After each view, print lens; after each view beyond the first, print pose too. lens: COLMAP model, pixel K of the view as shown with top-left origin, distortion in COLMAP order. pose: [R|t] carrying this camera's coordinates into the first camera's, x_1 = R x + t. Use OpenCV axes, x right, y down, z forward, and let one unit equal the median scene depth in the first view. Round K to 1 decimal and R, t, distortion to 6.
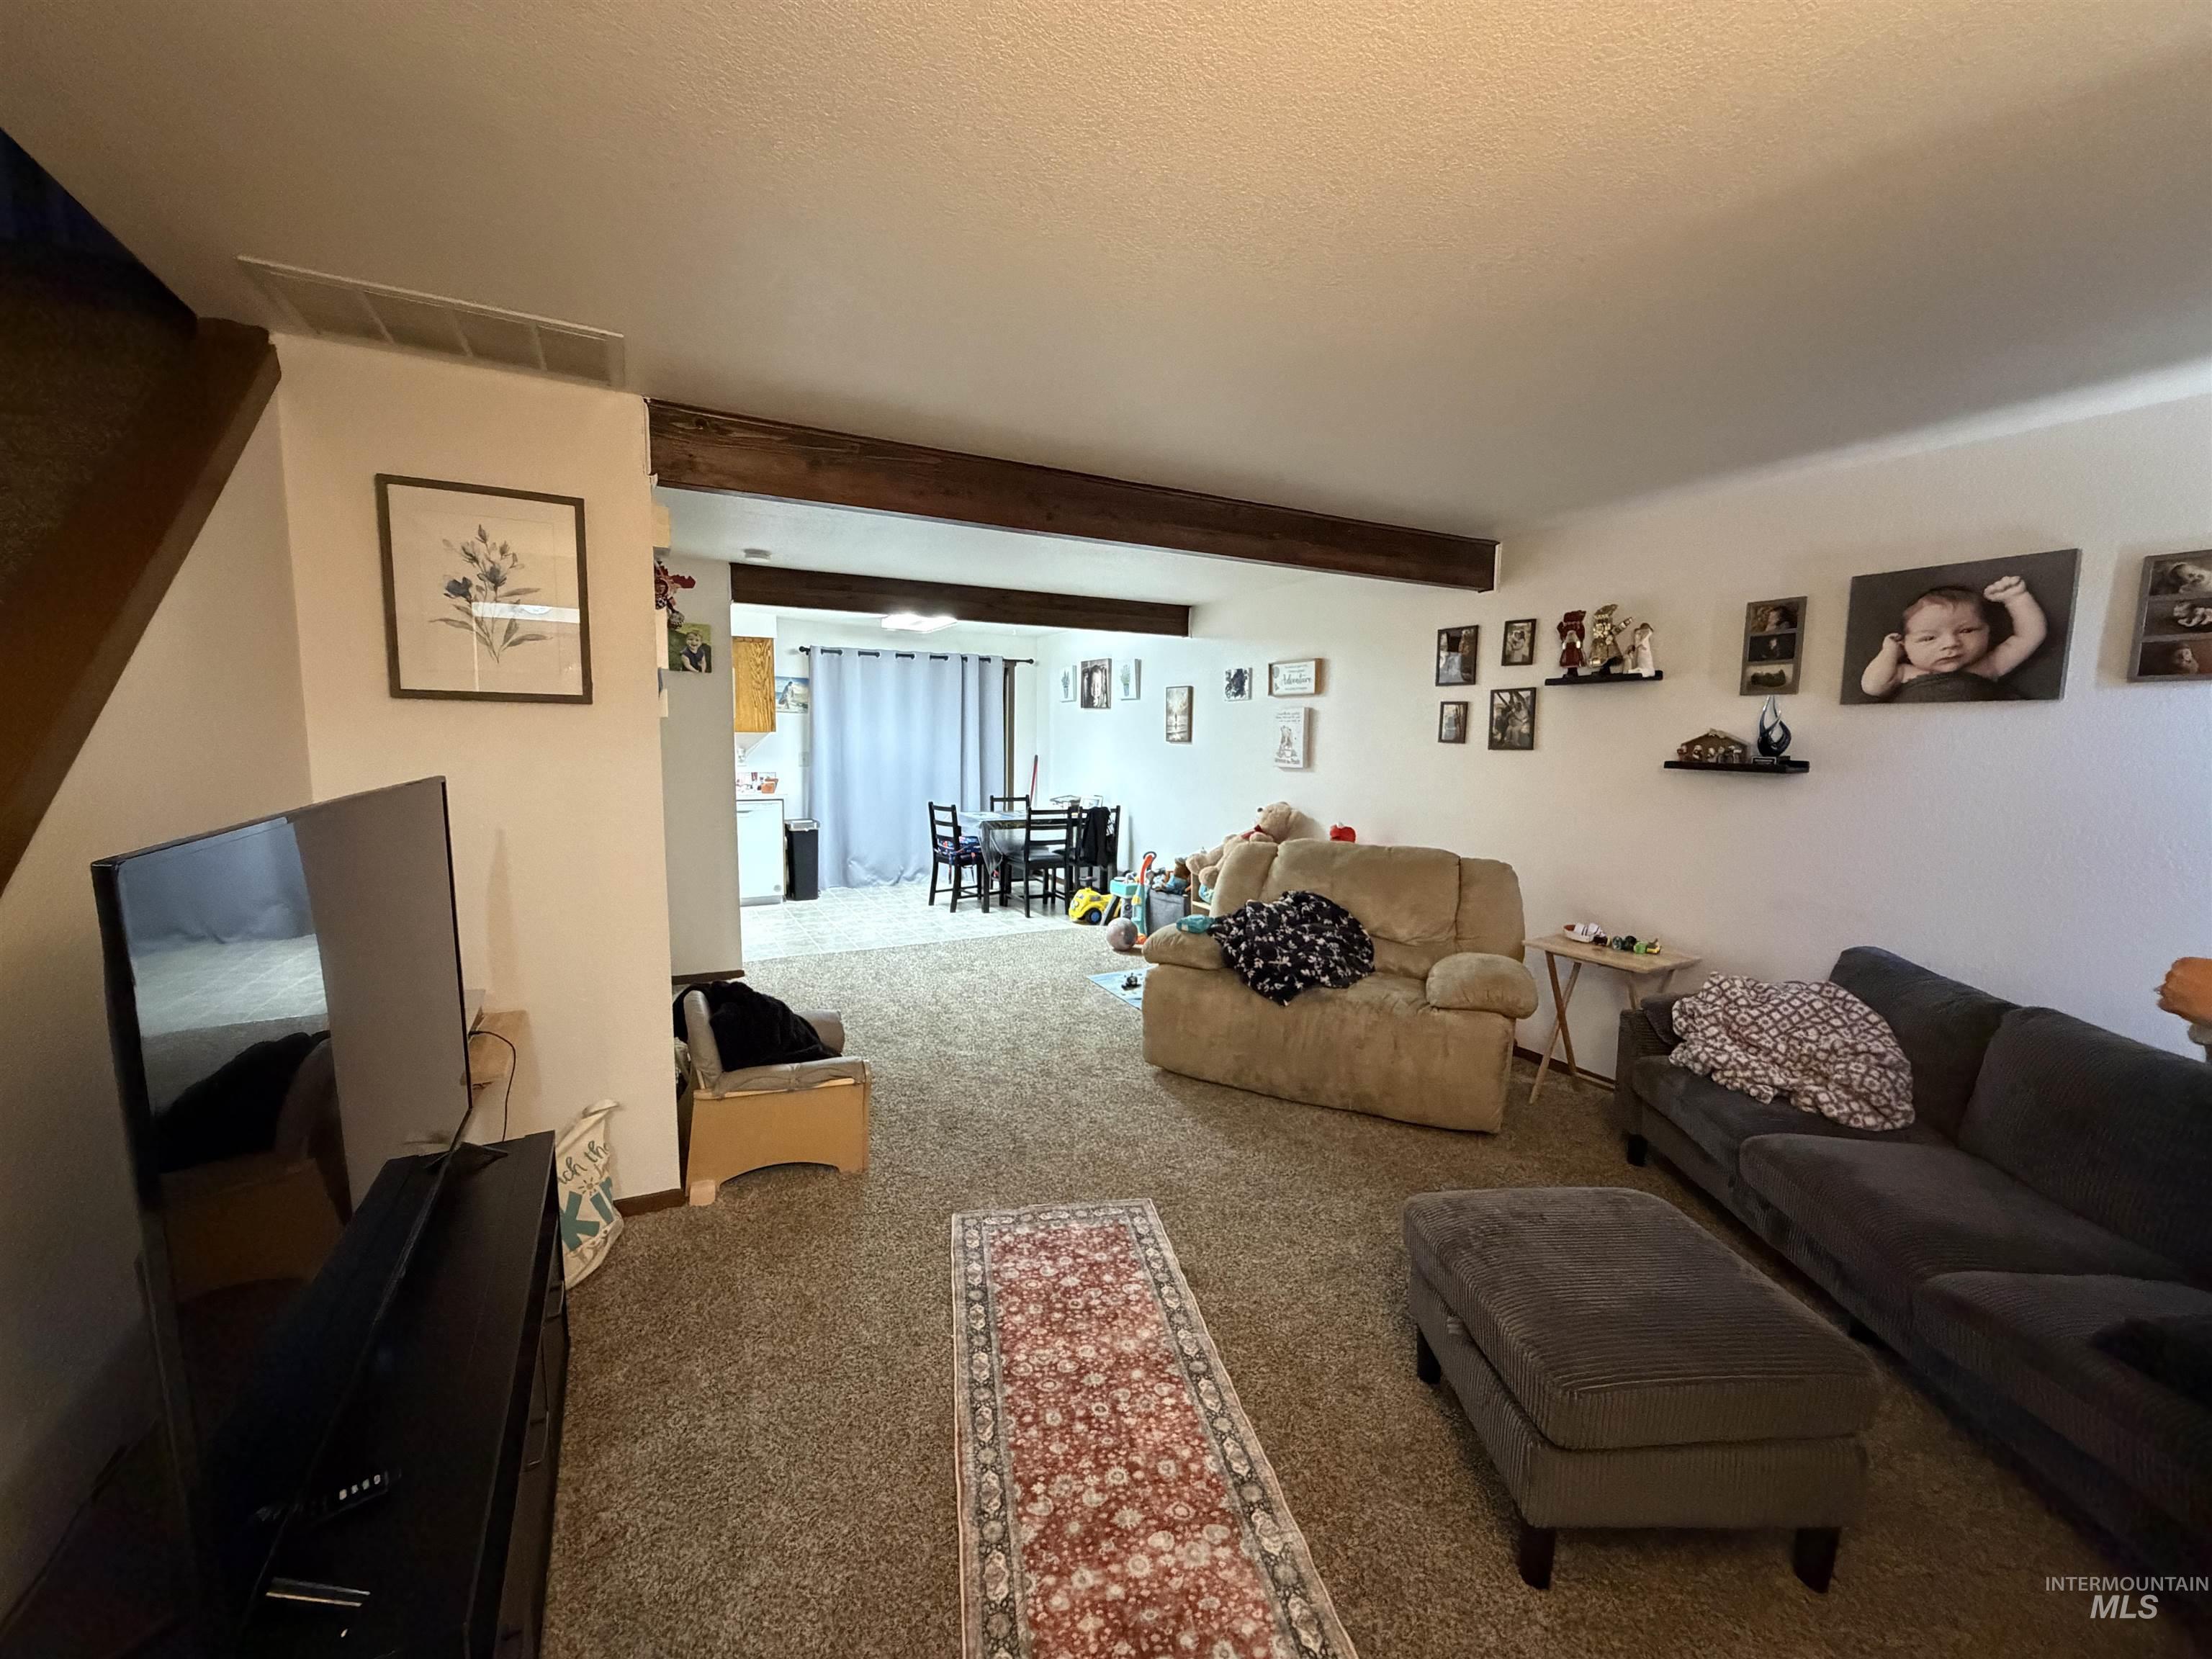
lens RADIAL K [[886.1, 0, 1098.9], [0, 886.1, 827.6], [0, 0, 1]] dist [0.000255, 0.000129]
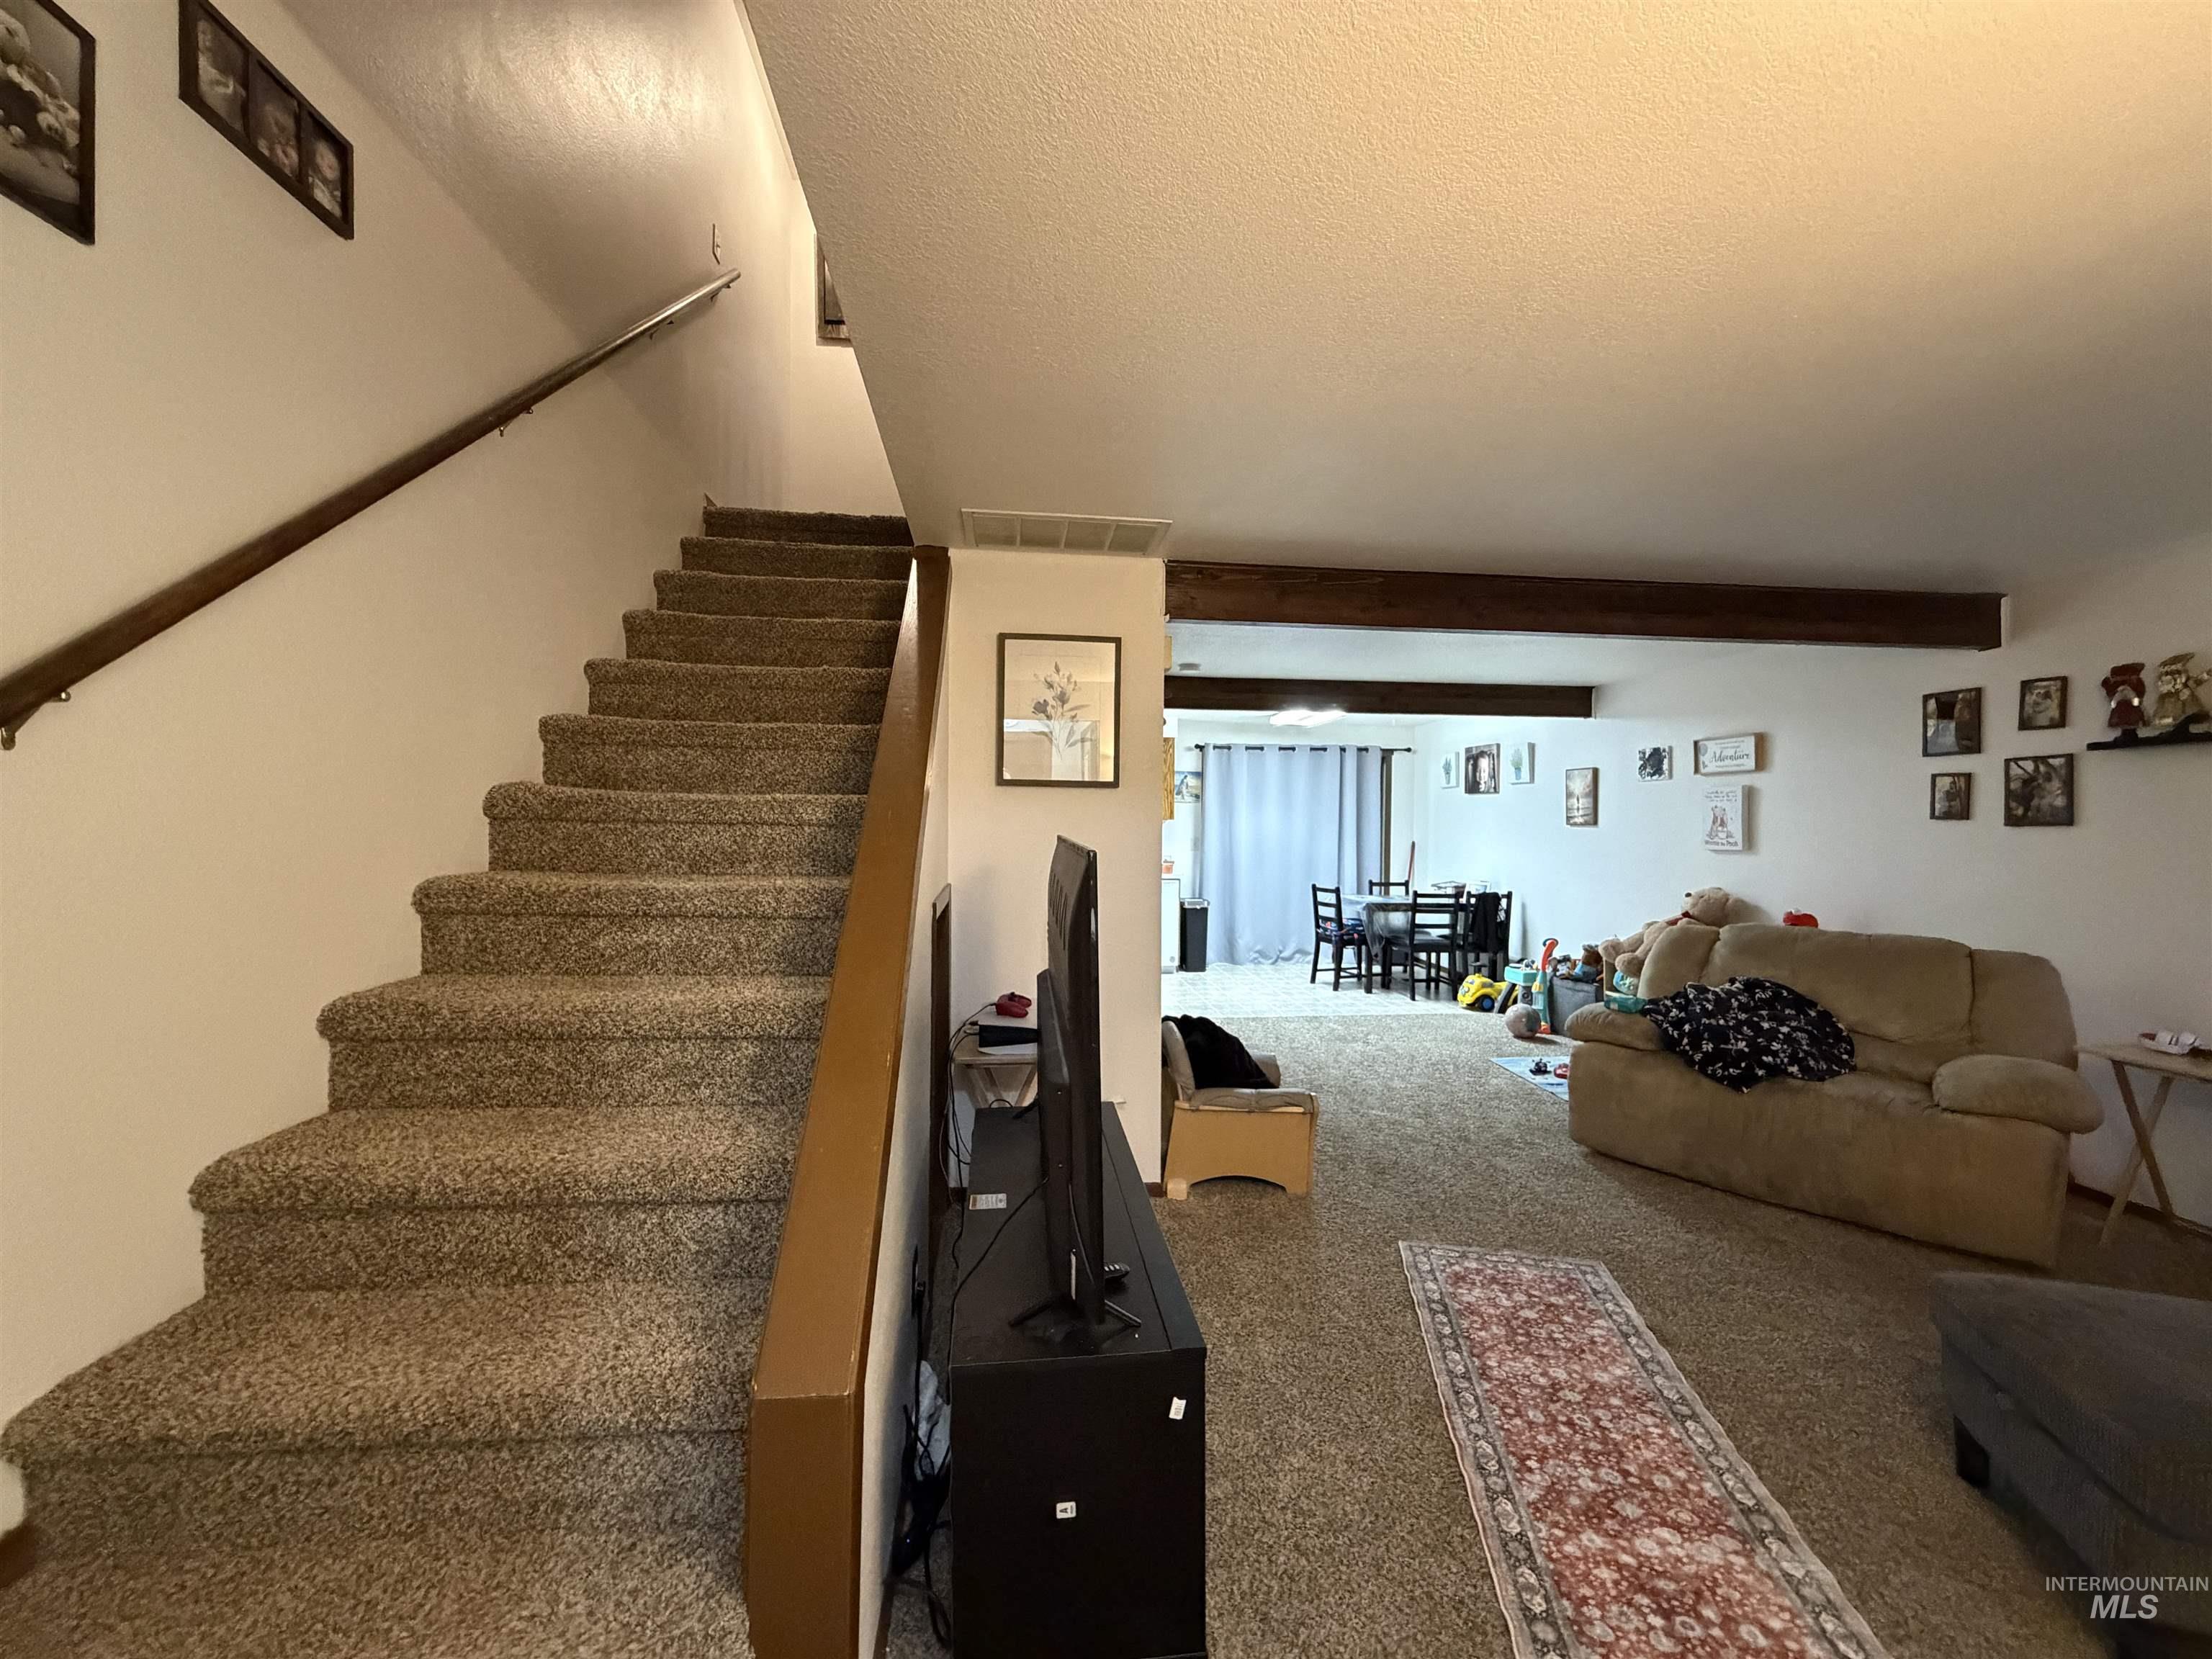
lens RADIAL K [[883.4, 0, 1098.3], [0, 883.4, 829.0], [0, 0, 1]] dist [0.000397, -0.000236]
pose [[0.928523, -0.004011, -0.371253, -0.071089], [-0.034519, 0.994678, -0.097081, 0.032324], [0.369666, 0.102957, 0.923443, -0.141813]]
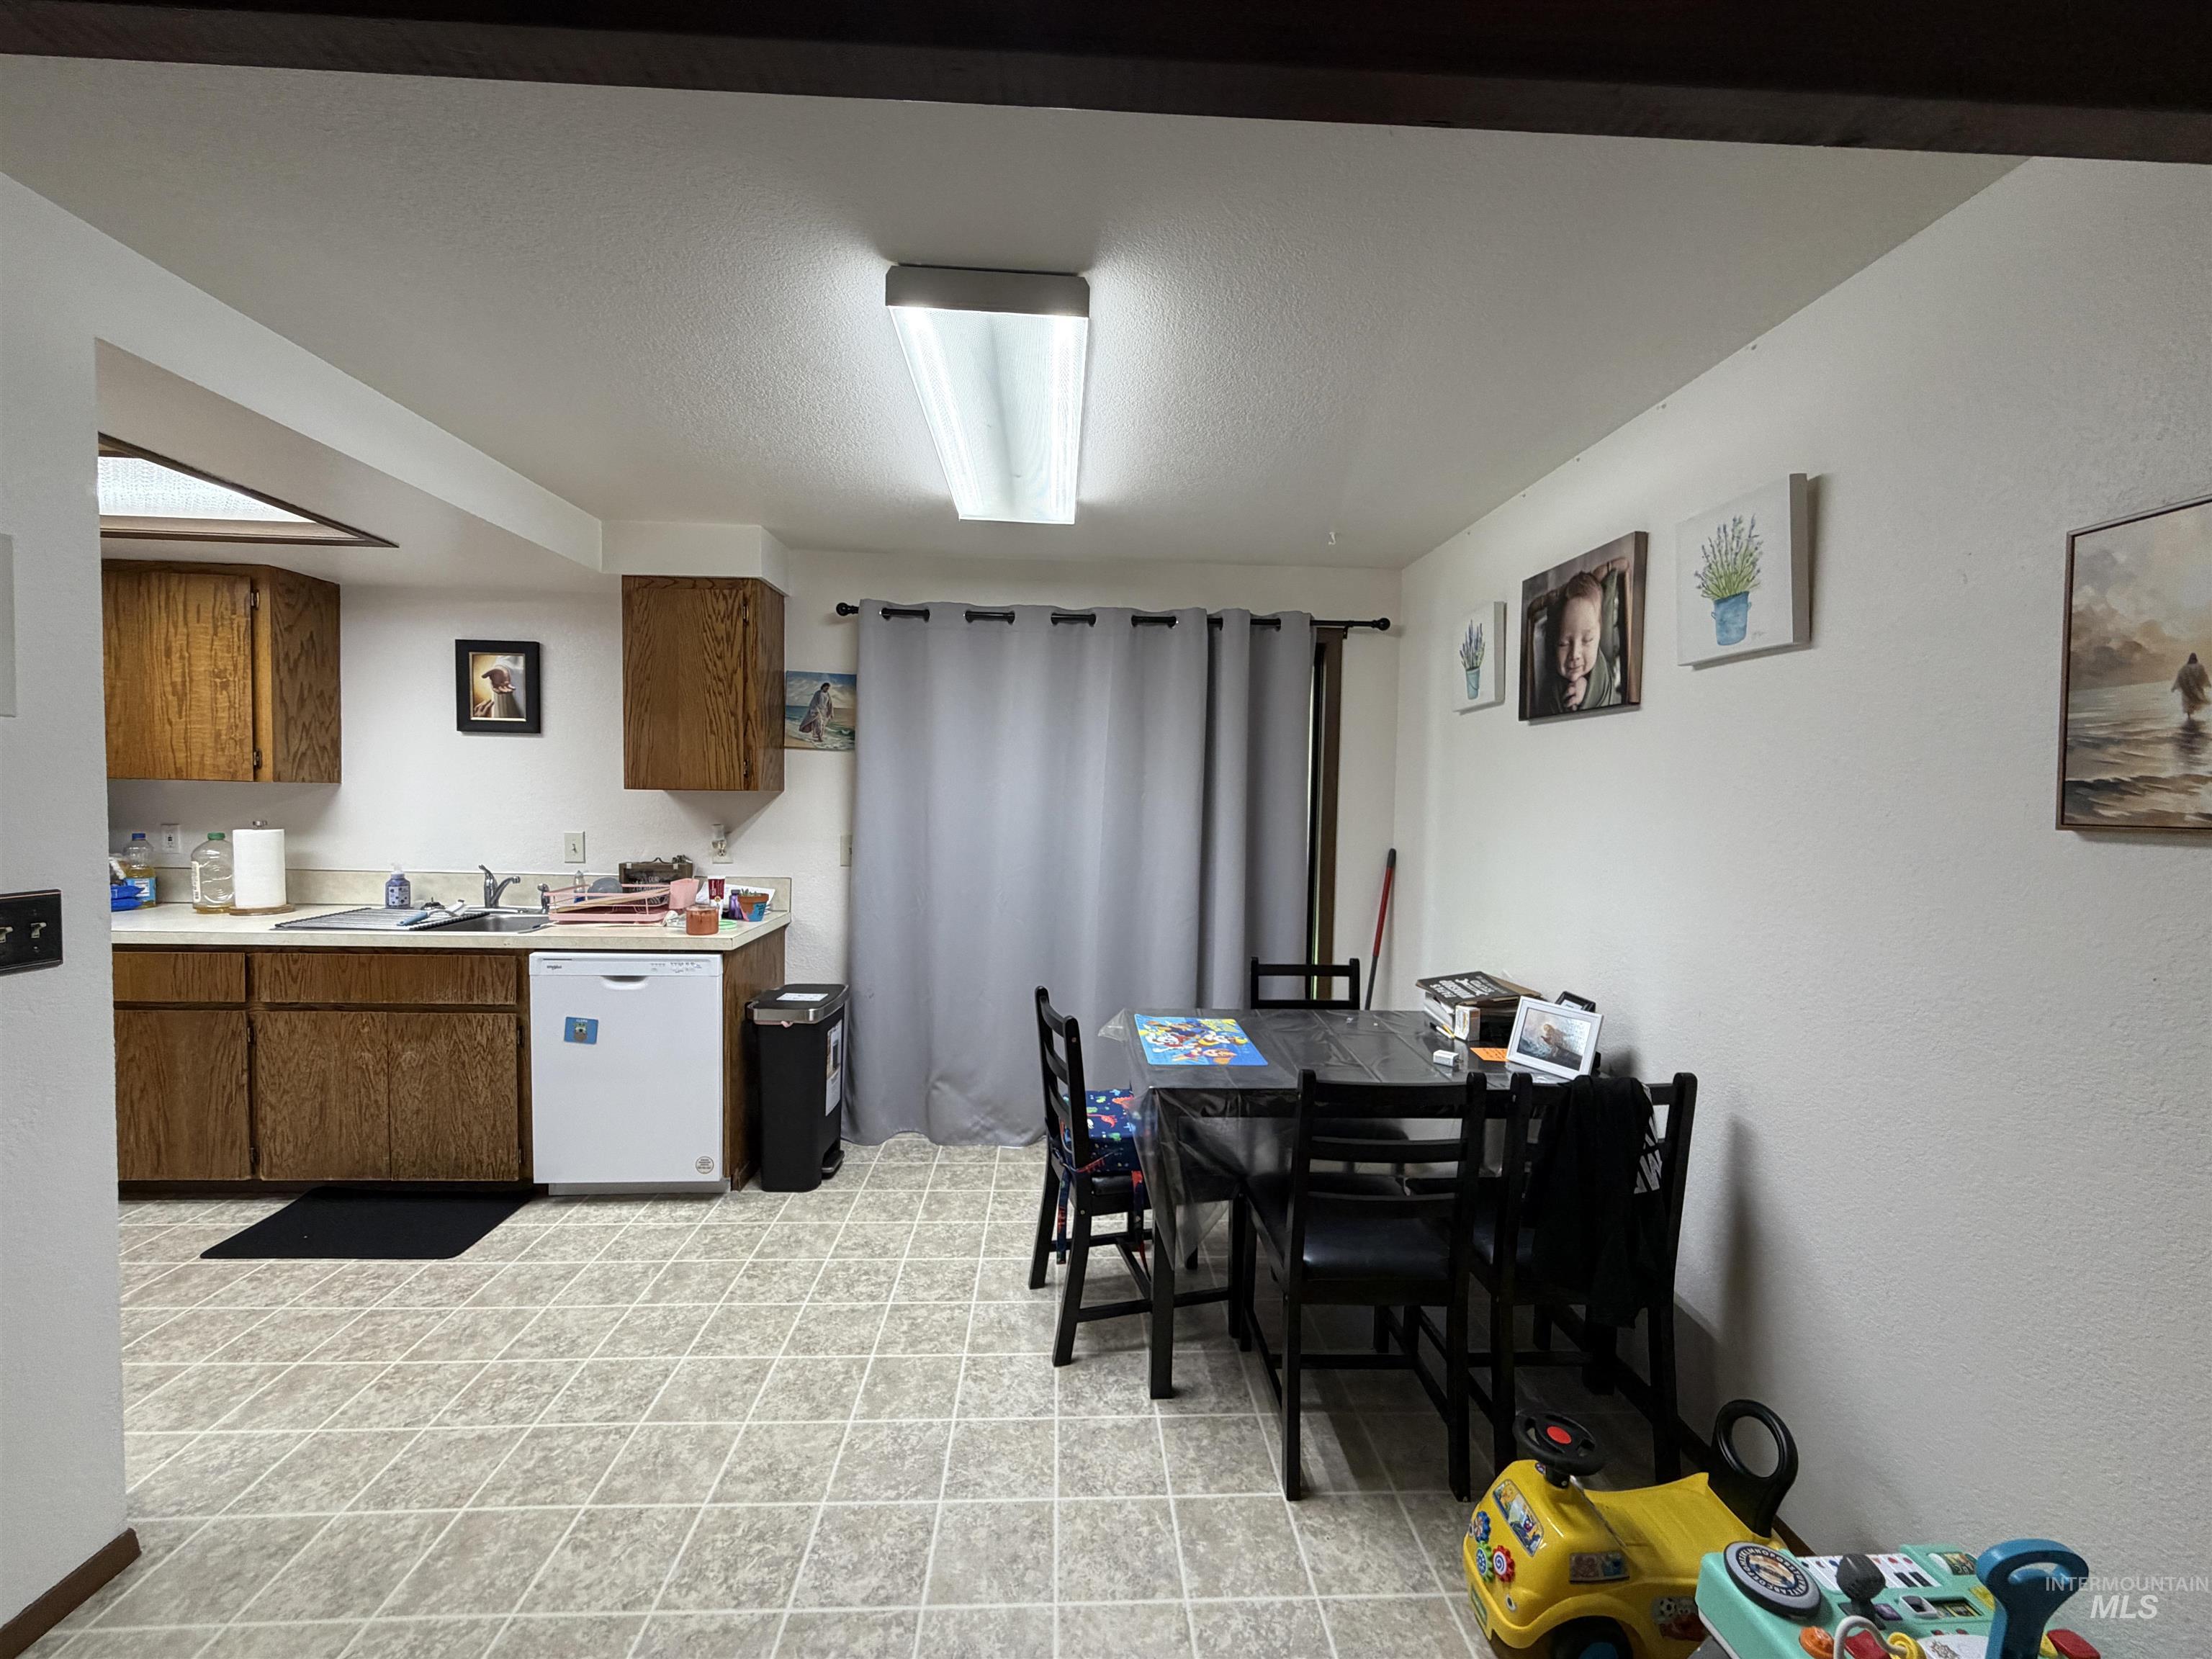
lens RADIAL K [[883.4, 0, 1098.3], [0, 883.4, 829.0], [0, 0, 1]] dist [0.000397, -0.000236]
pose [[0.904447, 0.016361, -0.426272, -0.044217], [-0.049683, 0.996504, -0.067168, -0.131211], [0.423683, 0.081928, 0.902098, 1.311091]]
